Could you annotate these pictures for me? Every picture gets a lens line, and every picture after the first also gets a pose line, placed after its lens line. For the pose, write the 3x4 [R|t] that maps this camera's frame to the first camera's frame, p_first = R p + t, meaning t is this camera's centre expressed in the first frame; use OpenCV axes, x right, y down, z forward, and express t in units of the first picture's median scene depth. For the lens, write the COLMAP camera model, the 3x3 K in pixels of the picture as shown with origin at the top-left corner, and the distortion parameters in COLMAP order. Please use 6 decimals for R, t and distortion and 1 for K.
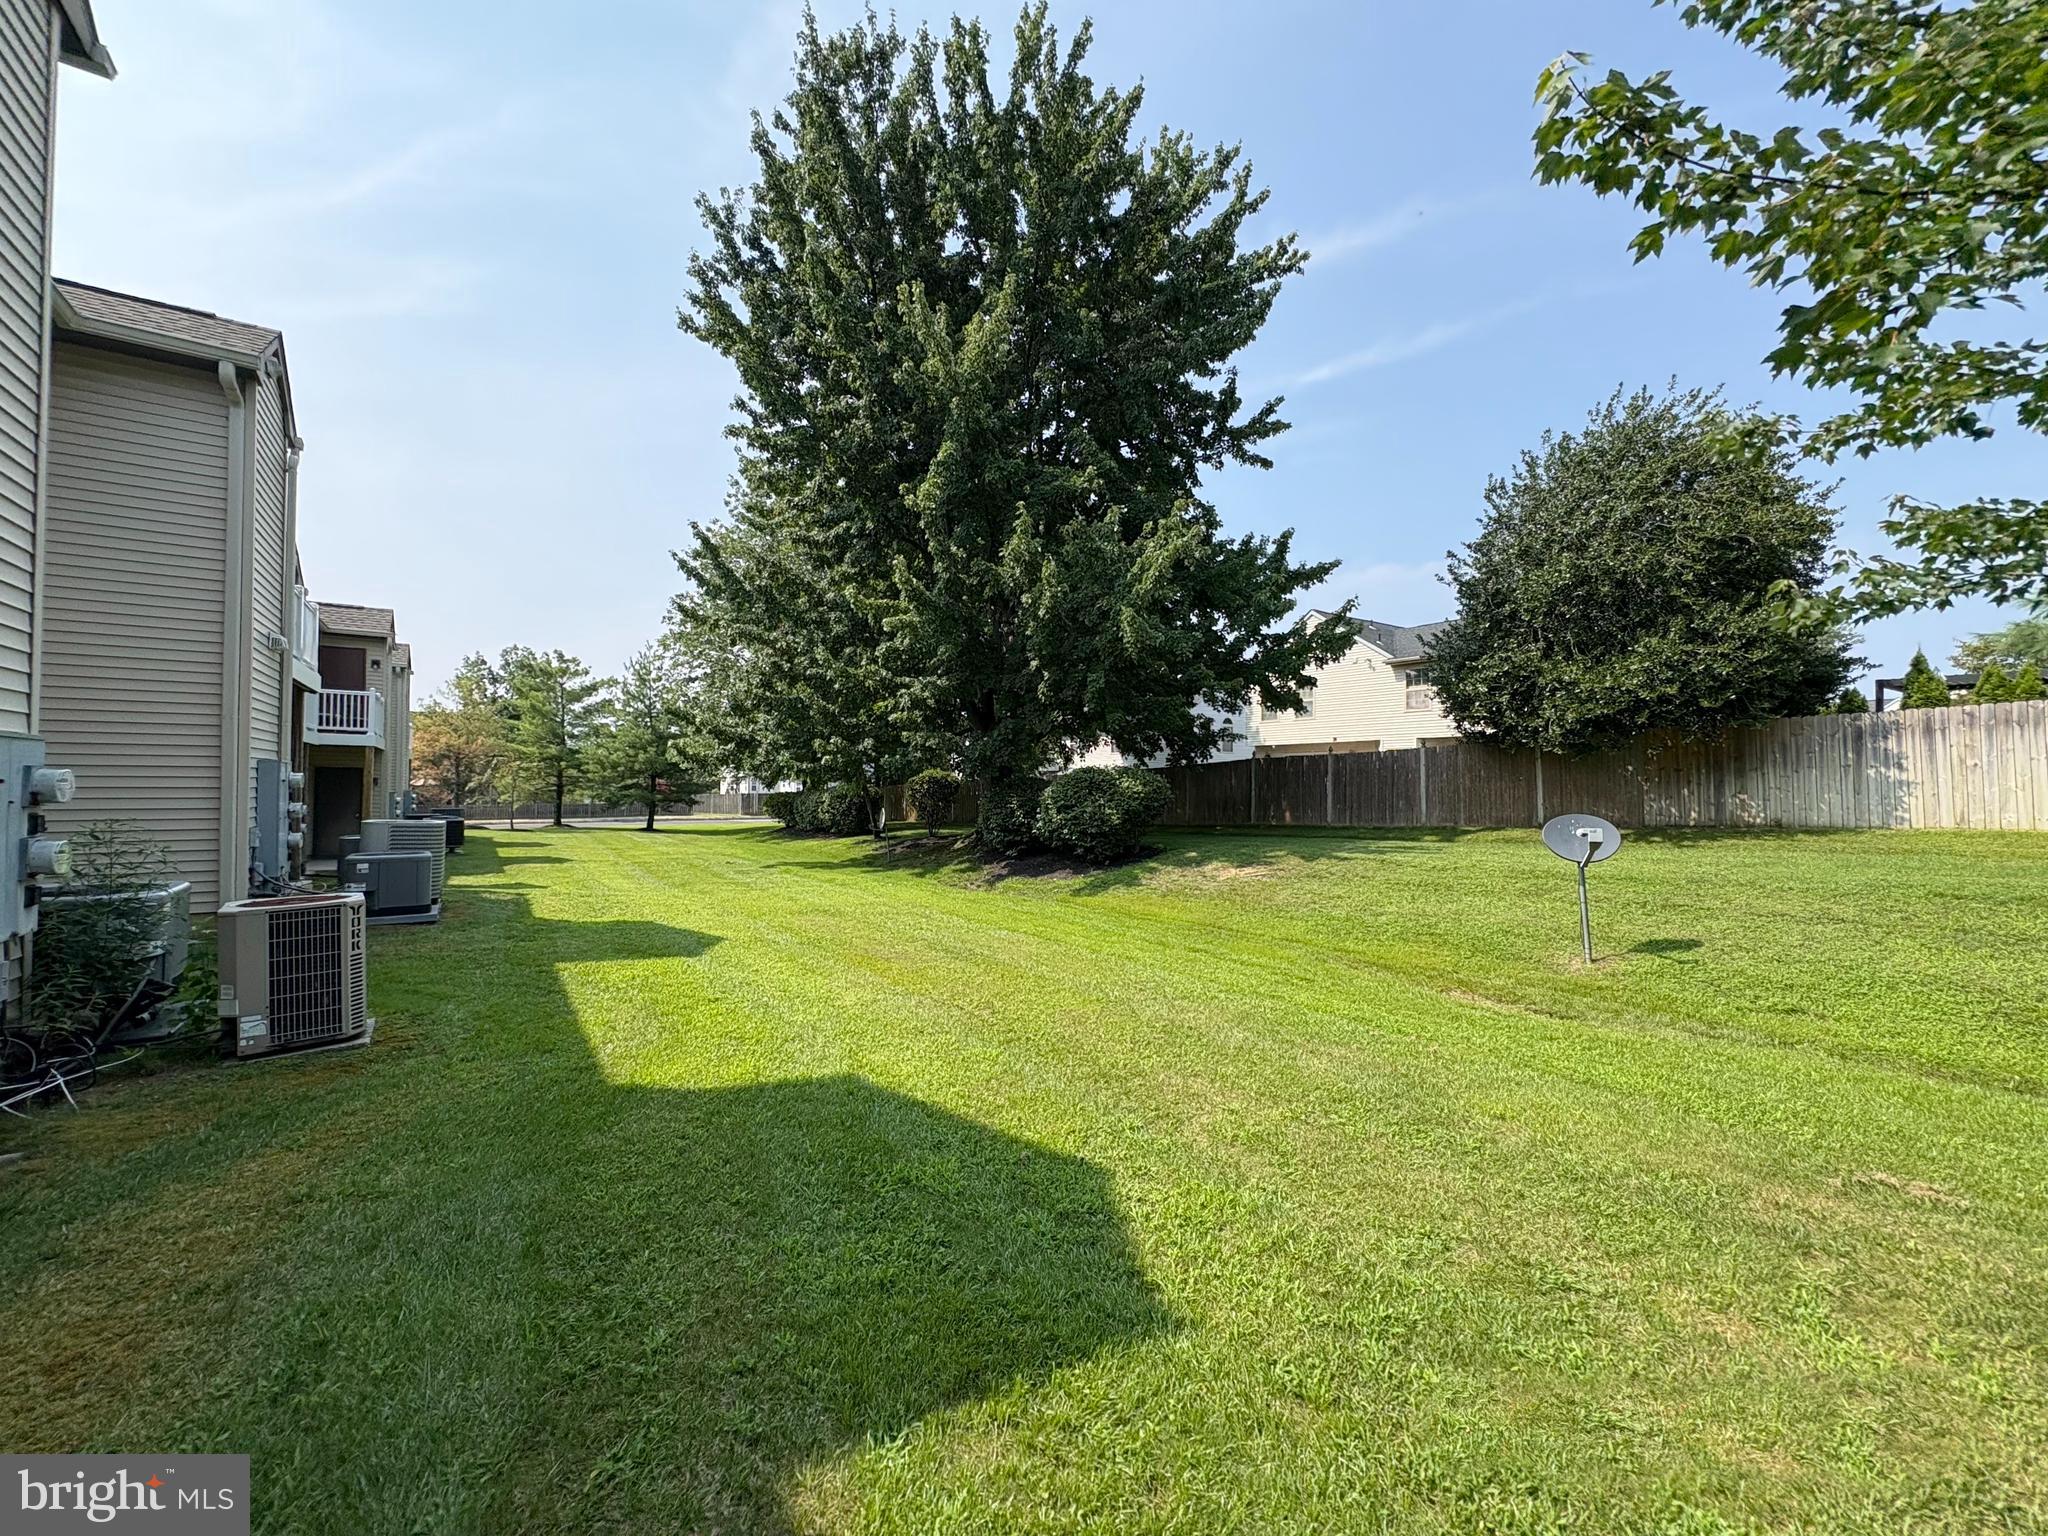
lens RADIAL K [[817.6, 0, 1020.3], [0, 817.6, 764.9], [0, 0, 1]] dist [-0.000434, 0.000010]
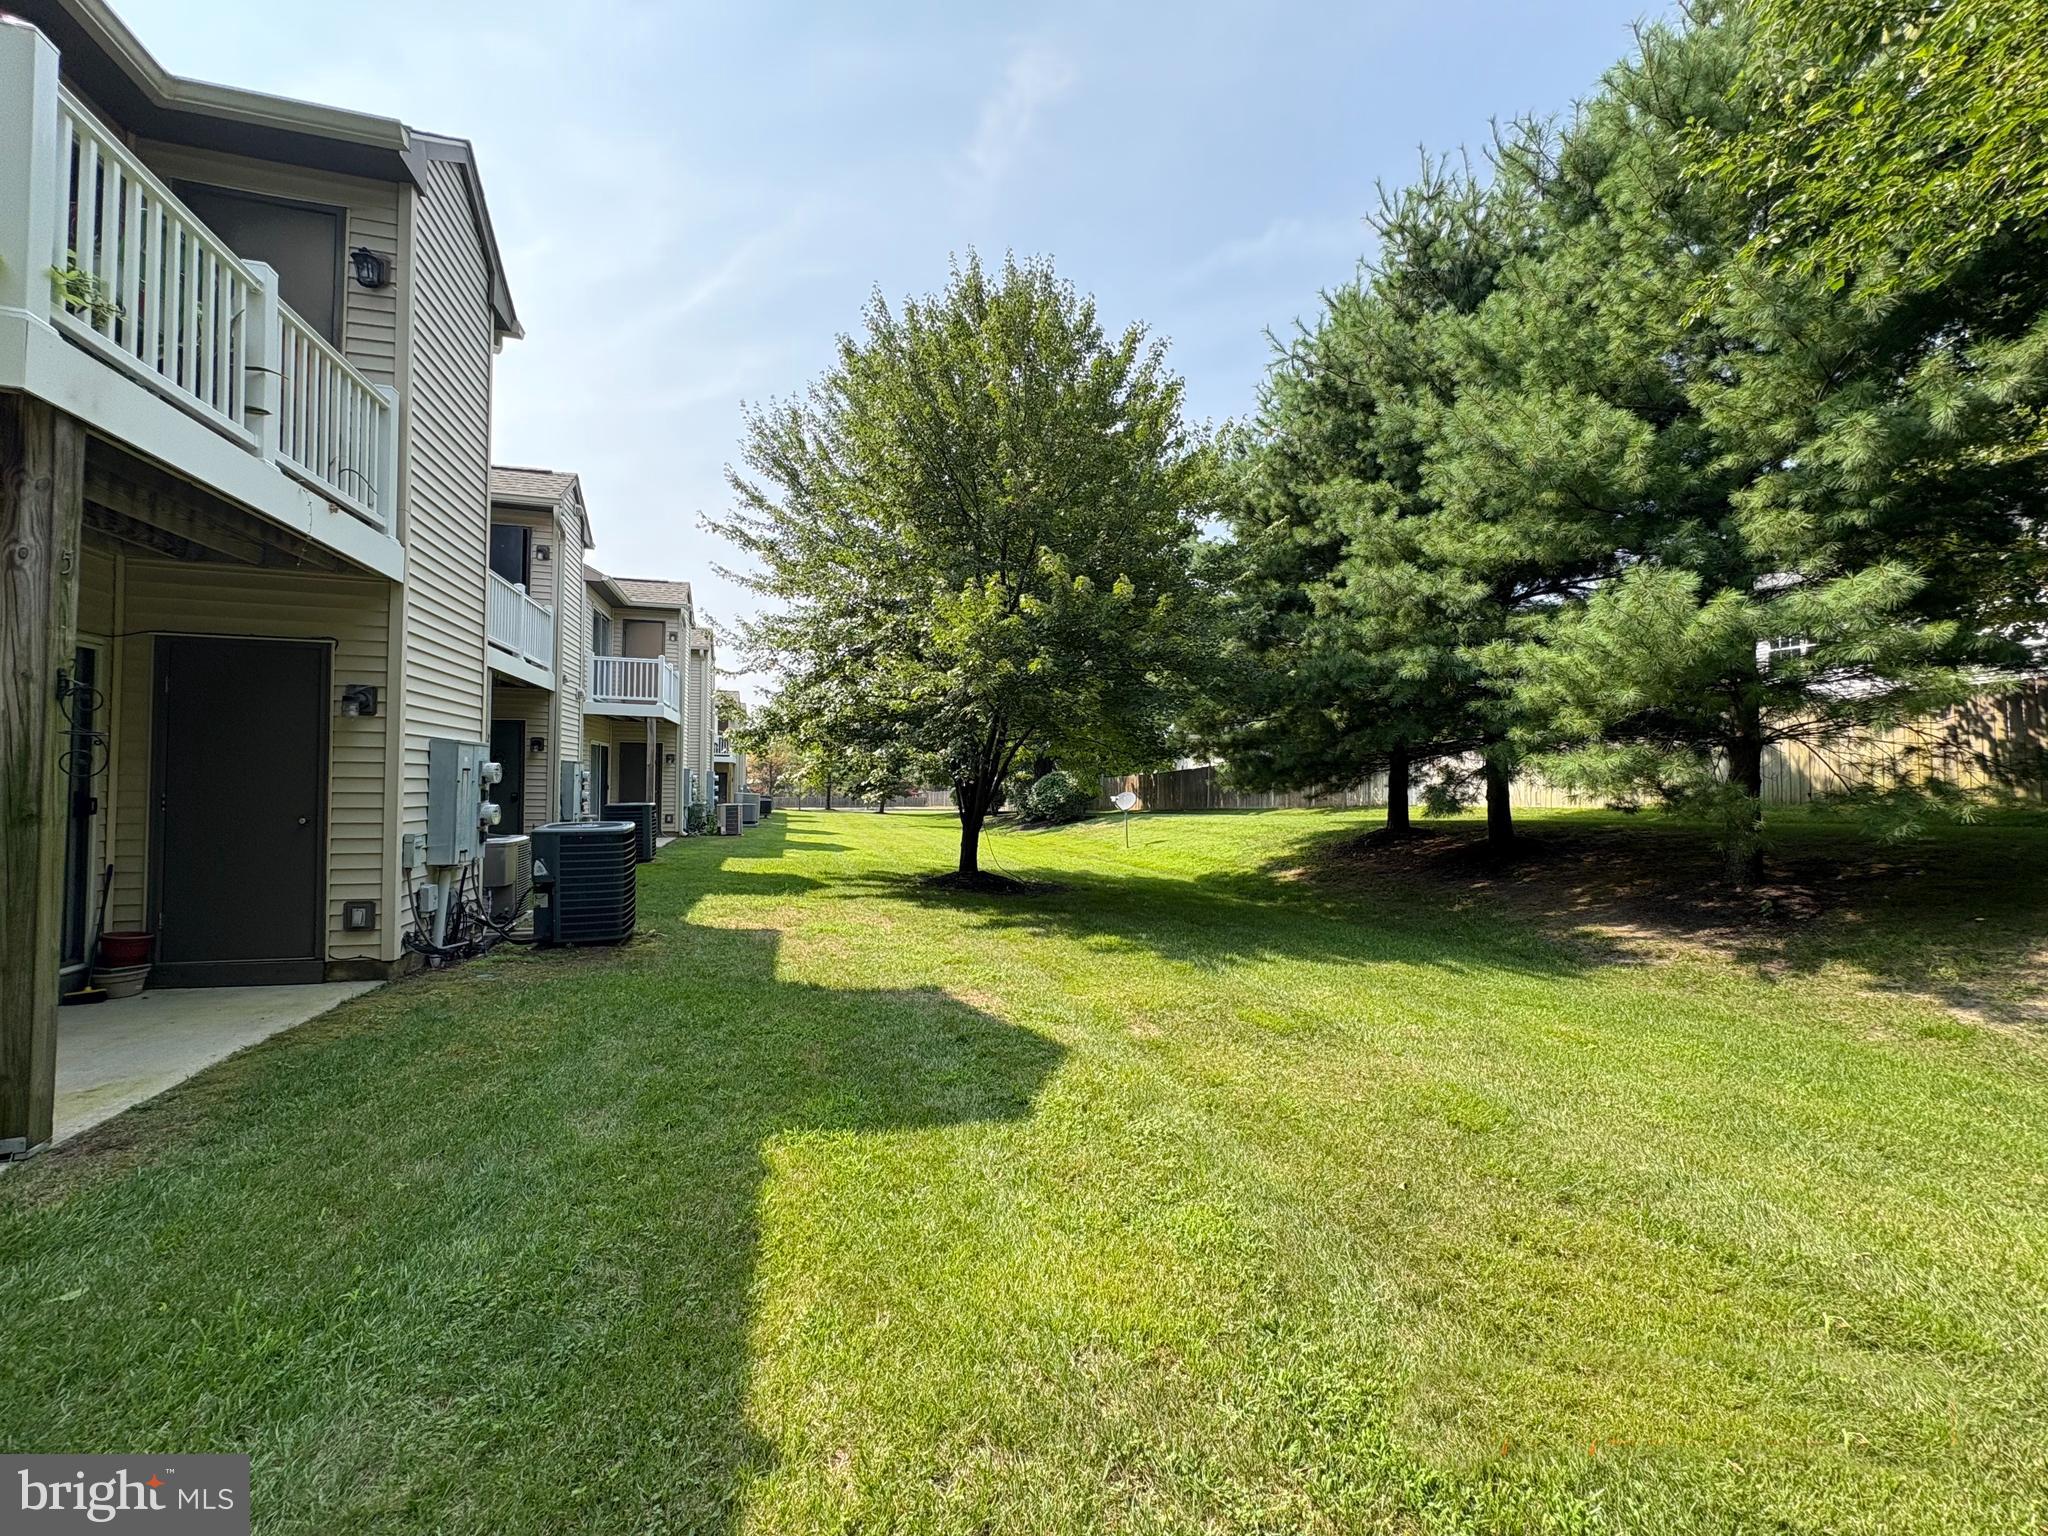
lens RADIAL K [[817.6, 0, 1020.3], [0, 817.6, 764.9], [0, 0, 1]] dist [-0.000434, 0.000010]
pose [[0.954525, 0.004735, -0.298093, 0.419007], [-0.004957, 0.999988, 0.000013, 0.006691], [0.298089, 0.001465, 0.954537, -0.332439]]
